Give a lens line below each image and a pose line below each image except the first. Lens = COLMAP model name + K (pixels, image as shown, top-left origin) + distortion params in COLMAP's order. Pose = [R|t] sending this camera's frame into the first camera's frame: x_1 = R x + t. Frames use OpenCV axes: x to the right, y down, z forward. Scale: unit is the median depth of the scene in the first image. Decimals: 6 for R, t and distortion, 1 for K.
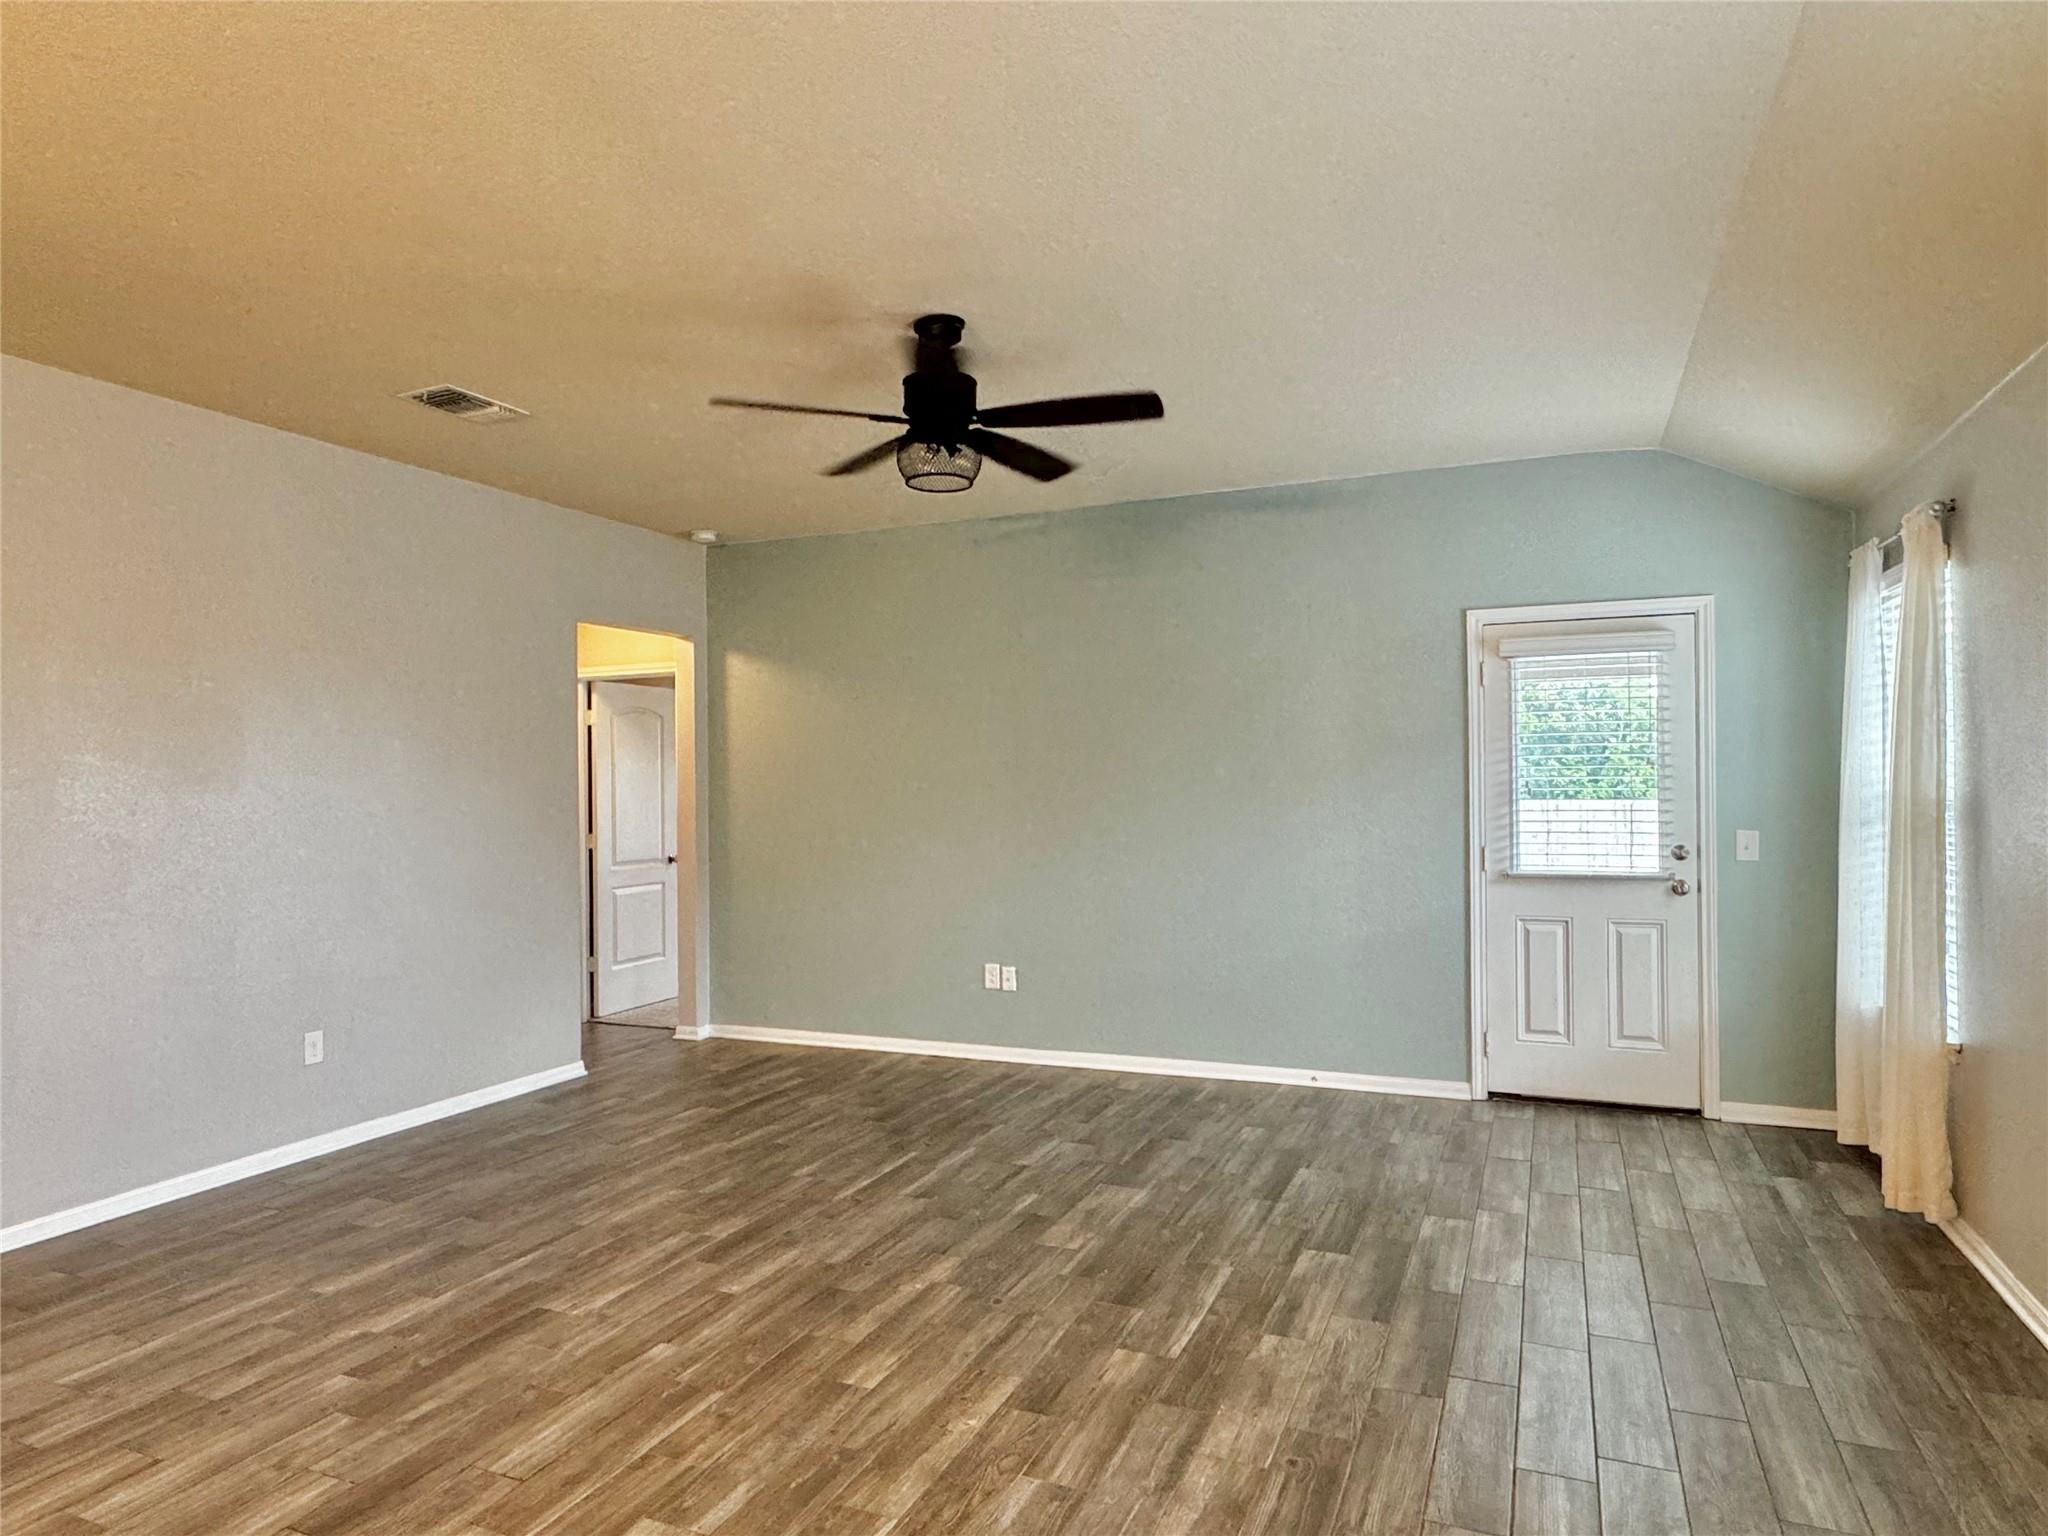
lens RADIAL K [[1239.4, 0, 1024.0], [0, 1239.4, 768.0], [0, 0, 1]] dist [-0.005096, 0.000627]
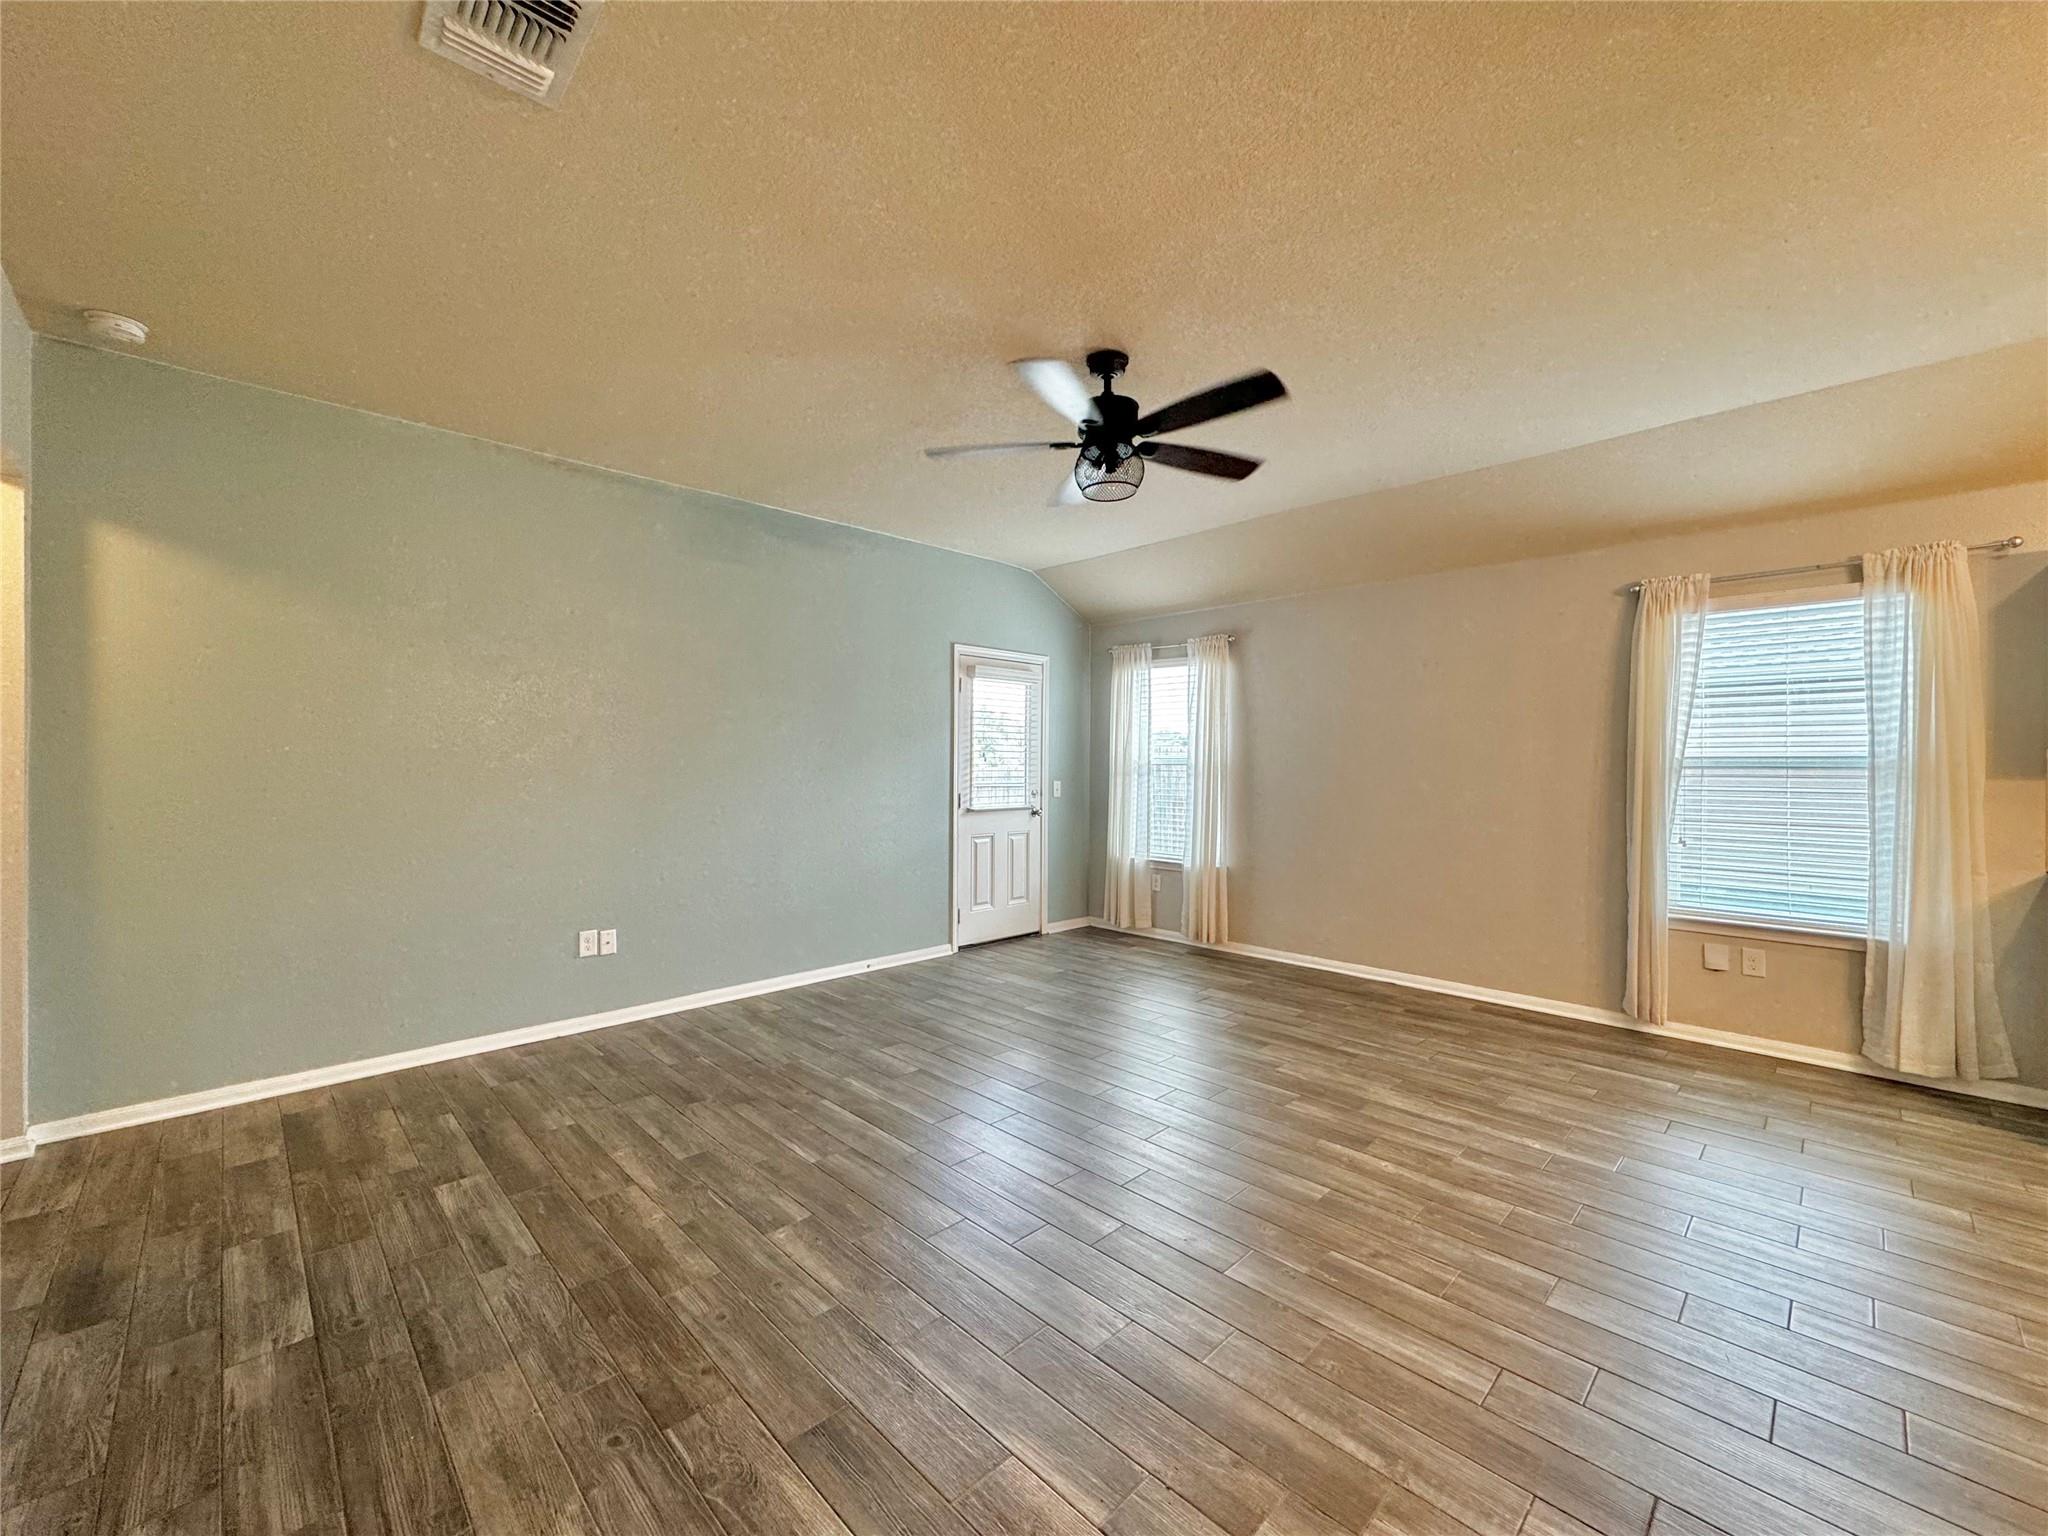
lens RADIAL K [[814.3, 0, 1034.3], [0, 814.3, 771.5], [0, 0, 1]] dist [-0.000704, 0.000006]
pose [[0.375818, 0.003665, 0.926686, -0.620022], [-0.020582, 0.999779, 0.004392, 0.031736], [-0.926465, -0.020724, 0.375810, 0.572240]]
